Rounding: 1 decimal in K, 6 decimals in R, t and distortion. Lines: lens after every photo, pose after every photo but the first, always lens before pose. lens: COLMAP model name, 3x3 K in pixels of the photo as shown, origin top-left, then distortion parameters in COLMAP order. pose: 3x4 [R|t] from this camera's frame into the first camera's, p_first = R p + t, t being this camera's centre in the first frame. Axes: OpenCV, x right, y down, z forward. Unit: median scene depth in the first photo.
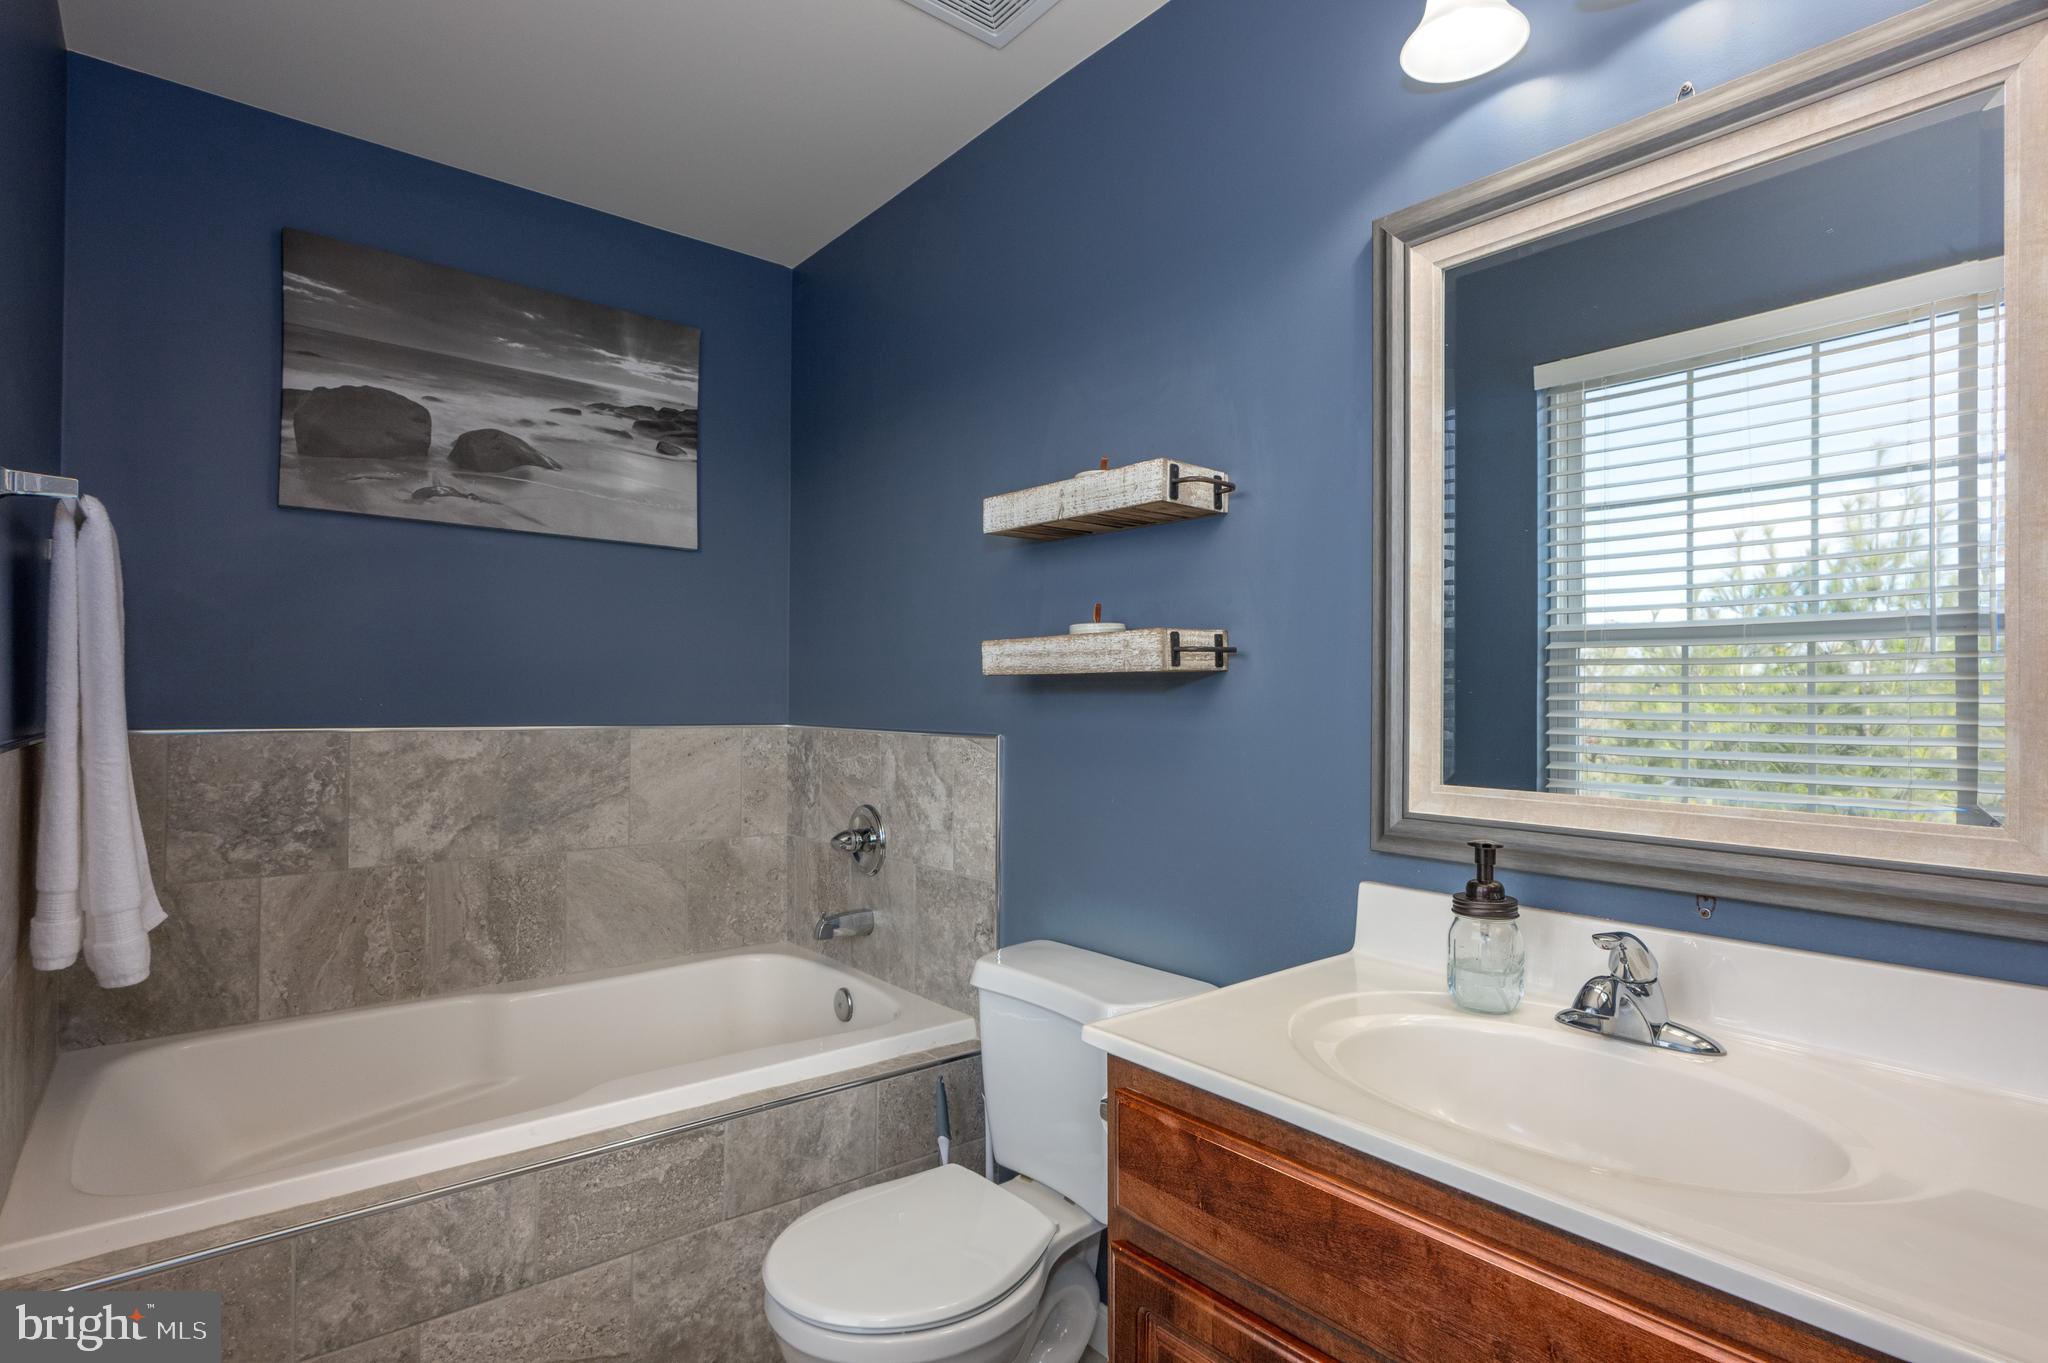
lens RADIAL K [[1013.5, 0, 1021.3], [0, 1013.5, 686.1], [0, 0, 1]] dist [-0.001670, 0.005380]
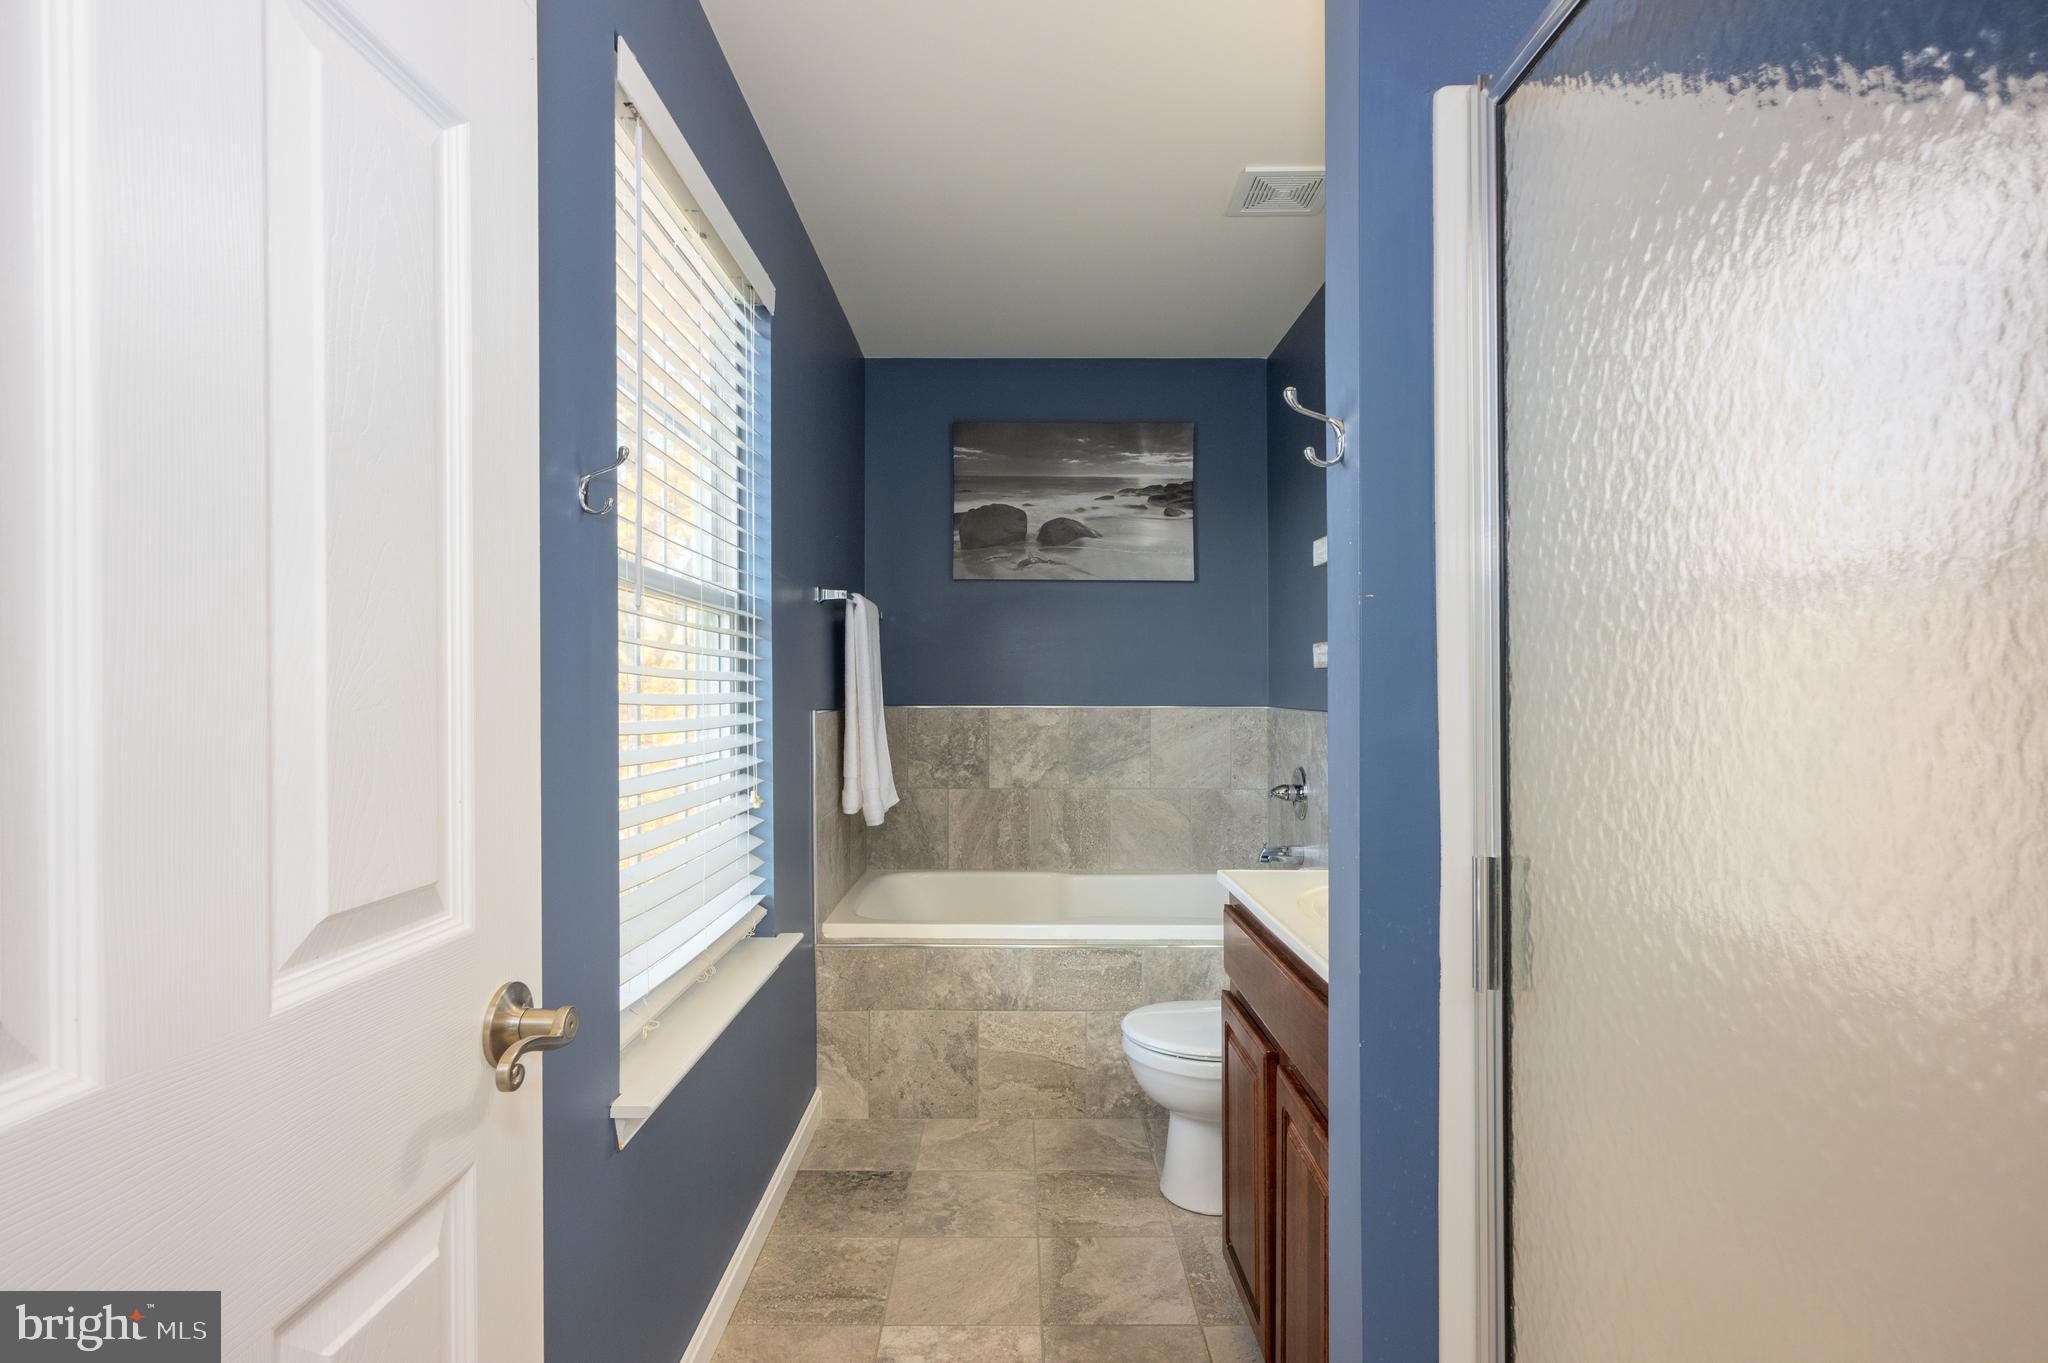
lens RADIAL K [[1013.5, 0, 1021.3], [0, 1013.5, 686.1], [0, 0, 1]] dist [-0.001670, 0.005380]
pose [[0.775931, -0.008005, -0.630767, 0.434678], [0.013692, 0.999898, 0.004154, 0.001894], [0.630669, -0.011859, 0.775962, -0.275026]]
